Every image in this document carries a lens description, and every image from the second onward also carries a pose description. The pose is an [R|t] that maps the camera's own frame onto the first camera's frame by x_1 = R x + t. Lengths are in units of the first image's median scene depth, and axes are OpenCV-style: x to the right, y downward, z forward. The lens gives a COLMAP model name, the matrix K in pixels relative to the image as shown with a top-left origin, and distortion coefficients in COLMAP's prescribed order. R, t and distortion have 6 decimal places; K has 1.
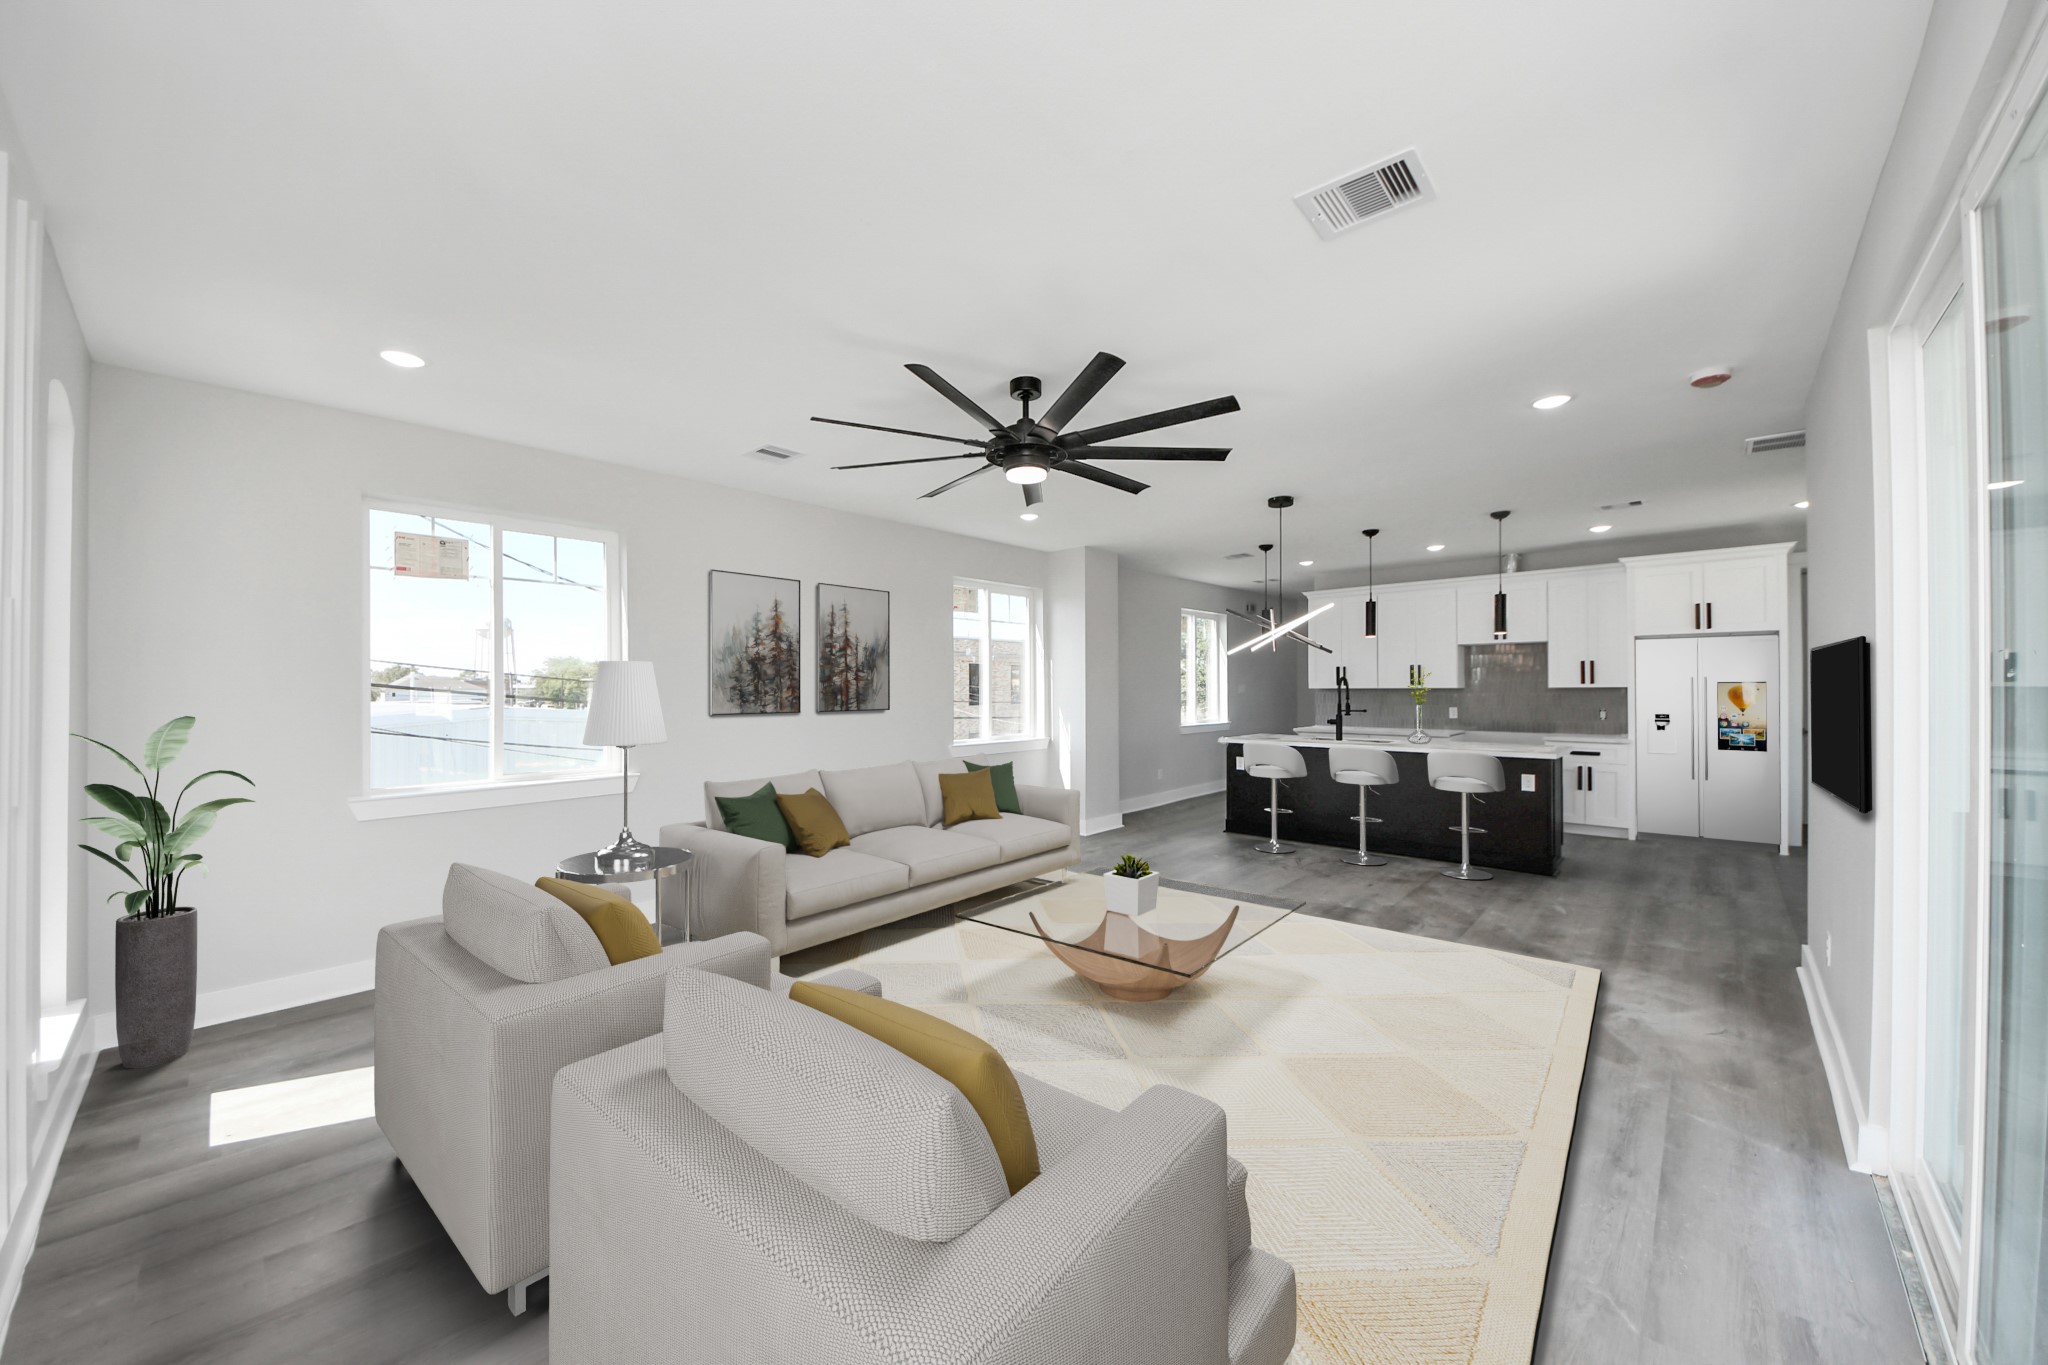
lens RADIAL K [[738.4, 0, 992.2], [0, 738.4, 684.0], [0, 0, 1]] dist [0.004340, -0.003672]
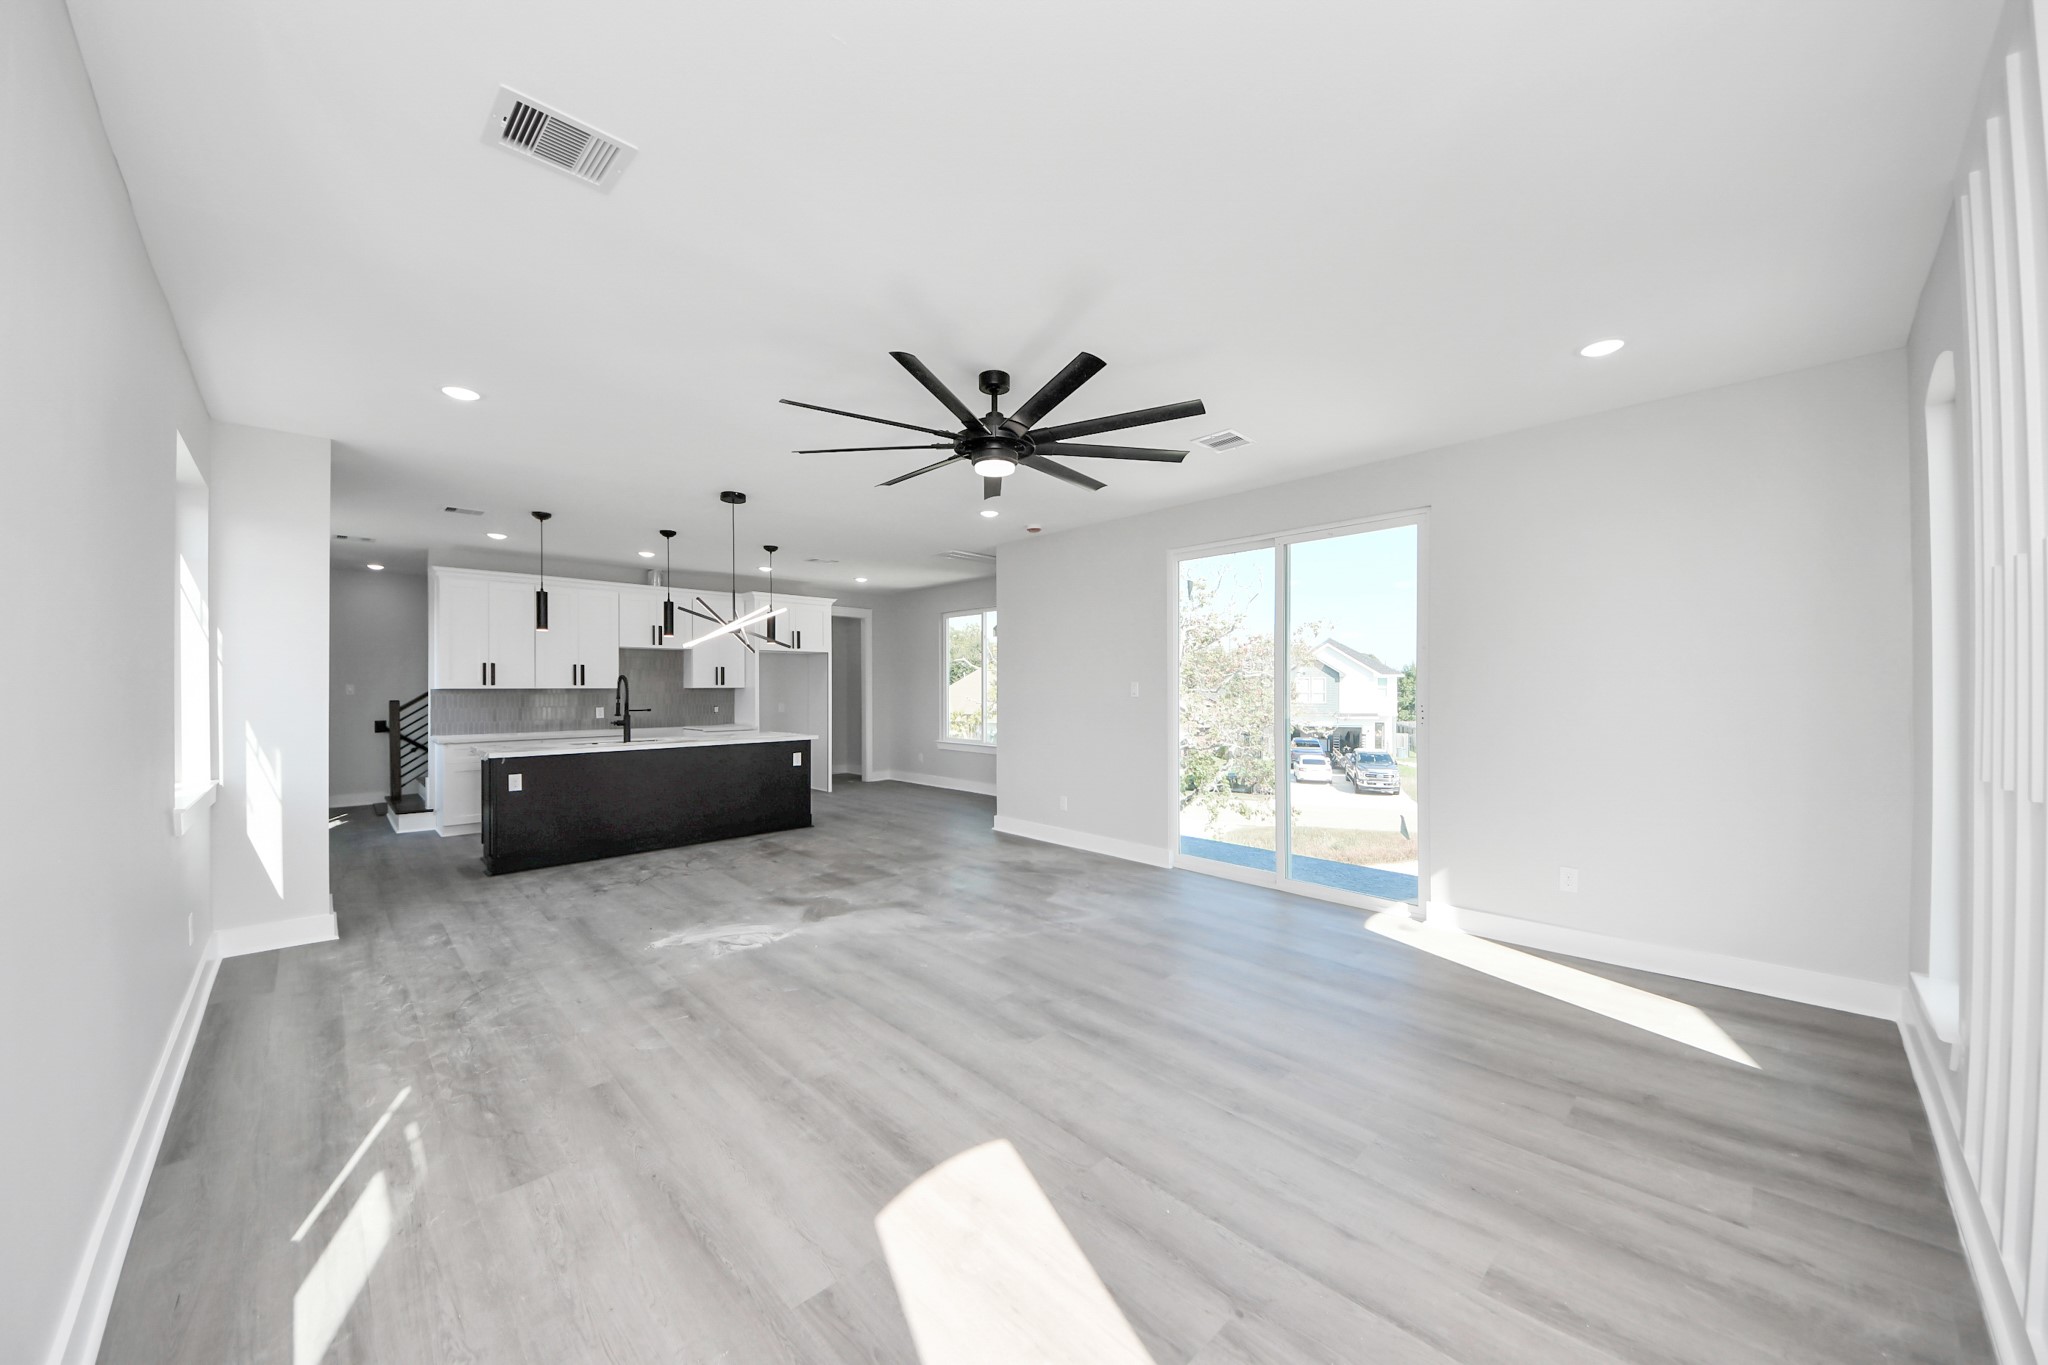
lens RADIAL K [[738.4, 0, 1053.3], [0, 738.4, 689.9], [0, 0, 1]] dist [0.004340, -0.003672]
pose [[0.009549, 0.000916, 0.999954, -0.391541], [-0.006466, 0.999979, -0.000854, 0.004655], [-0.999934, -0.006457, 0.009555, 0.368173]]
